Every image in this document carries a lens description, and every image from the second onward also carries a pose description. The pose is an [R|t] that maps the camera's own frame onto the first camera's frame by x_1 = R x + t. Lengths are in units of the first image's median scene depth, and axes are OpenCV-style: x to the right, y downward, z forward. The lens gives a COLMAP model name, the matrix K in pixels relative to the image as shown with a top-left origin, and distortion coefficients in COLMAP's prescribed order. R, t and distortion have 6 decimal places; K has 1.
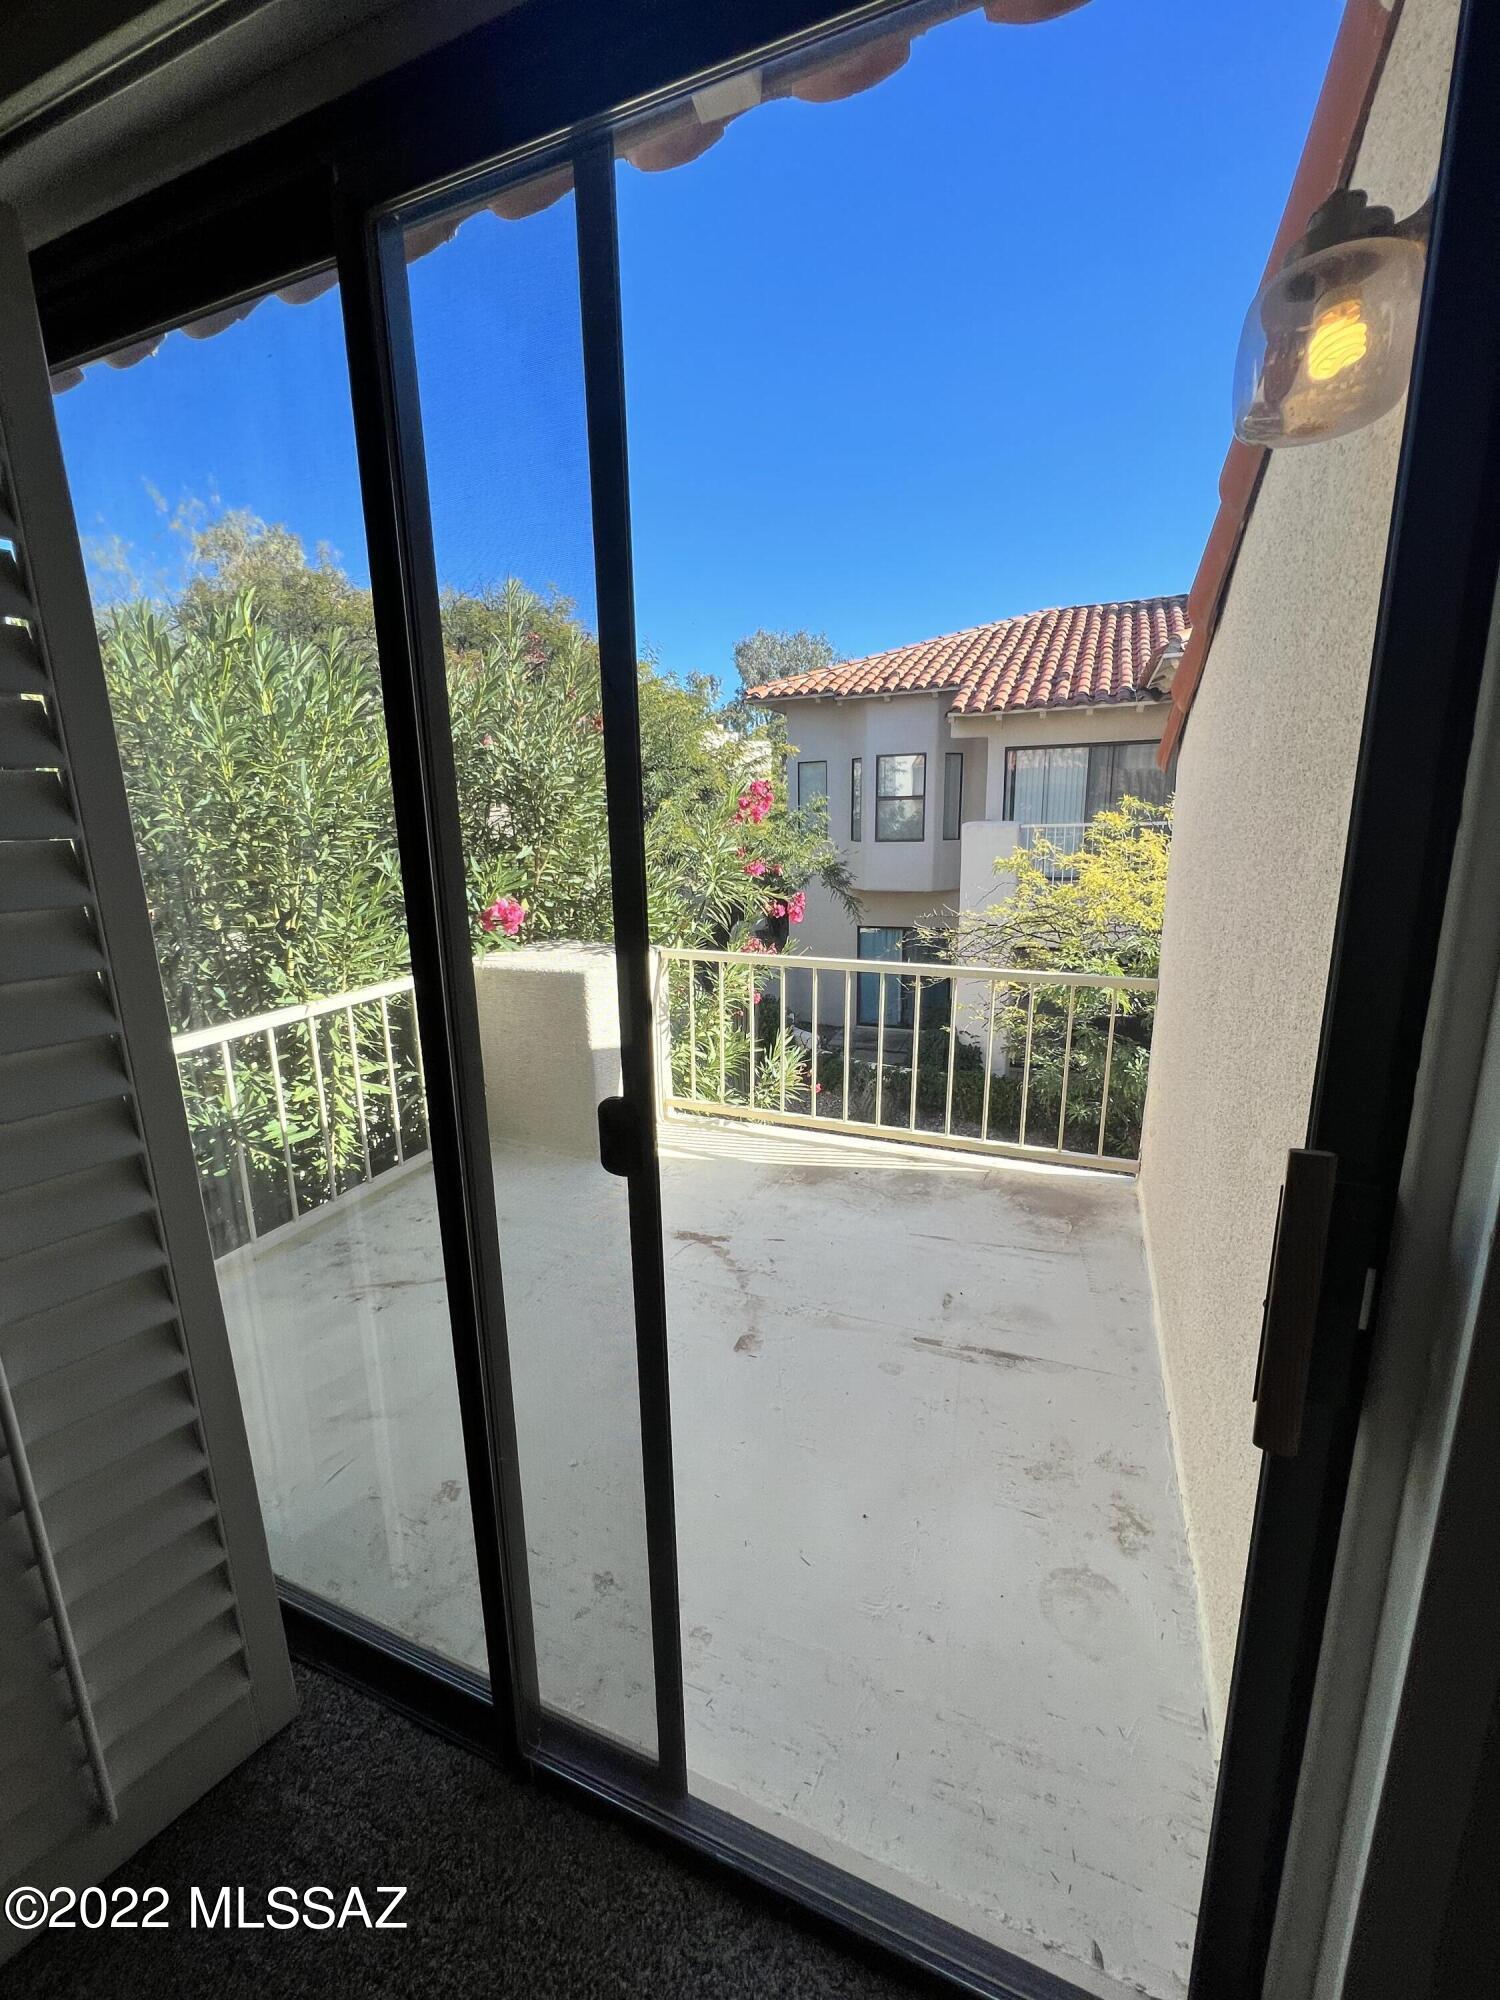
lens RADIAL K [[805.4, 0, 751.9], [0, 805.4, 995.0], [0, 0, 1]] dist [0.002048, 0.001080]
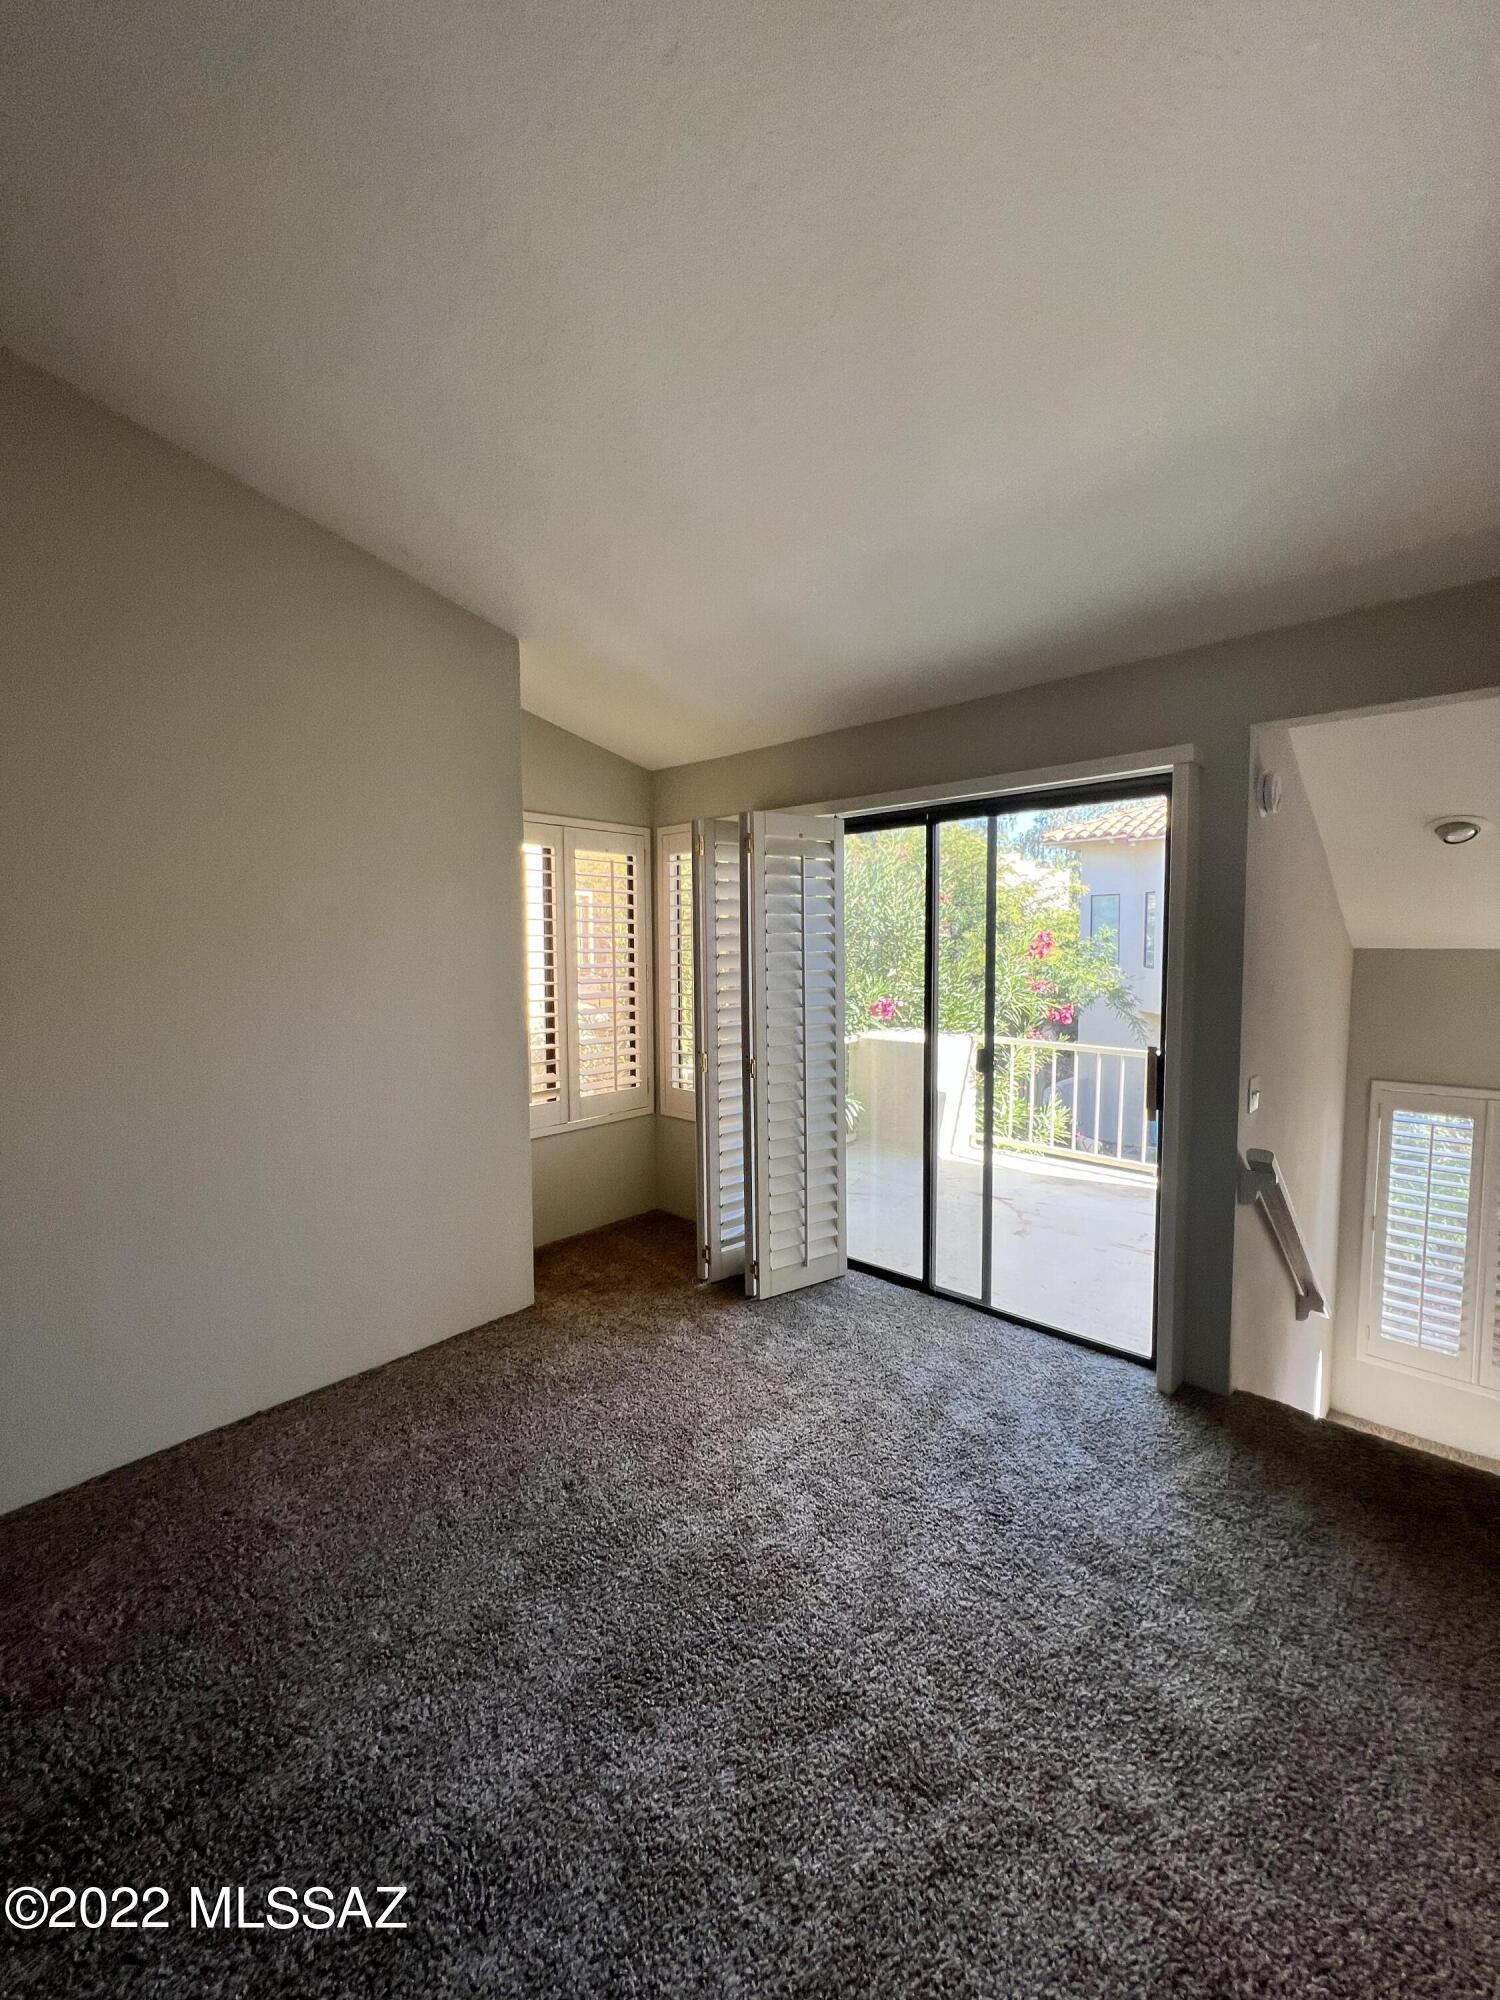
lens RADIAL K [[805.4, 0, 756.7], [0, 805.4, 1005.3], [0, 0, 1]] dist [0.002048, 0.001080]
pose [[0.941289, 0.039196, -0.335319, 0.011263], [-0.085171, 0.988681, -0.123518, 0.091445], [0.326682, 0.144825, 0.933973, -0.439647]]
